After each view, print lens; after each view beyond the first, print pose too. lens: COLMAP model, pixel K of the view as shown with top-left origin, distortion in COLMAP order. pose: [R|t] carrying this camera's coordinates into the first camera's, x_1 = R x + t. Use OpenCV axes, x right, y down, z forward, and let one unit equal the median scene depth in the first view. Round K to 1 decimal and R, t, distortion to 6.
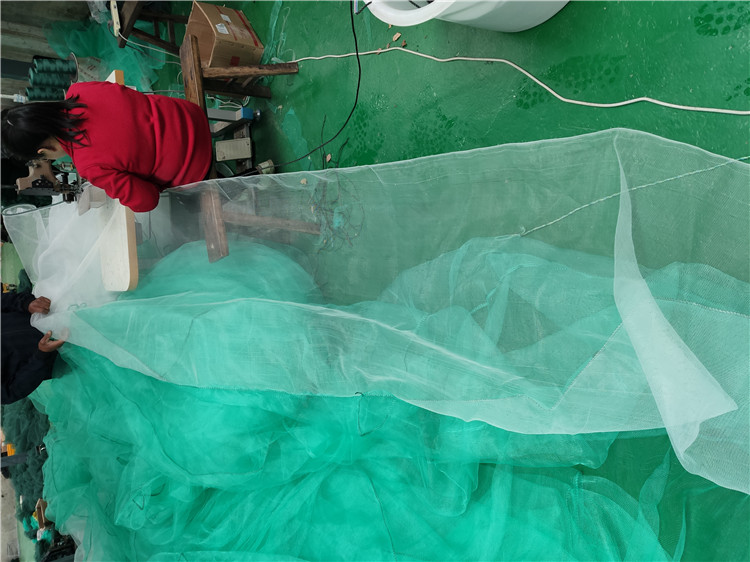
lens RADIAL K [[577.4, 0, 377.4], [0, 577.4, 279.6], [0, 0, 1]] dist [-0.001936, 0.031257]
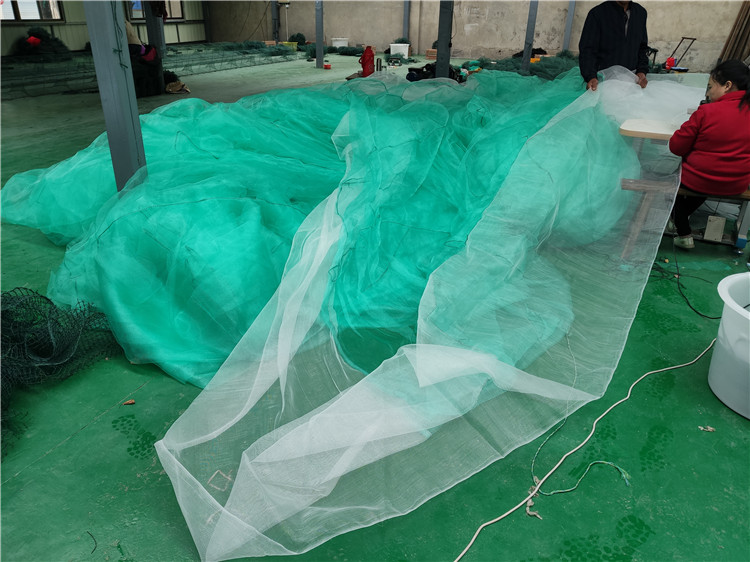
lens RADIAL K [[577.4, 0, 372.6], [0, 577.4, 279.2], [0, 0, 1]] dist [-0.001936, 0.031257]
pose [[-0.362447, 0.922925, -0.129773, 0.337509], [-0.870514, -0.285498, 0.400870, -0.130266], [0.332923, 0.258263, 0.906897, -0.437081]]
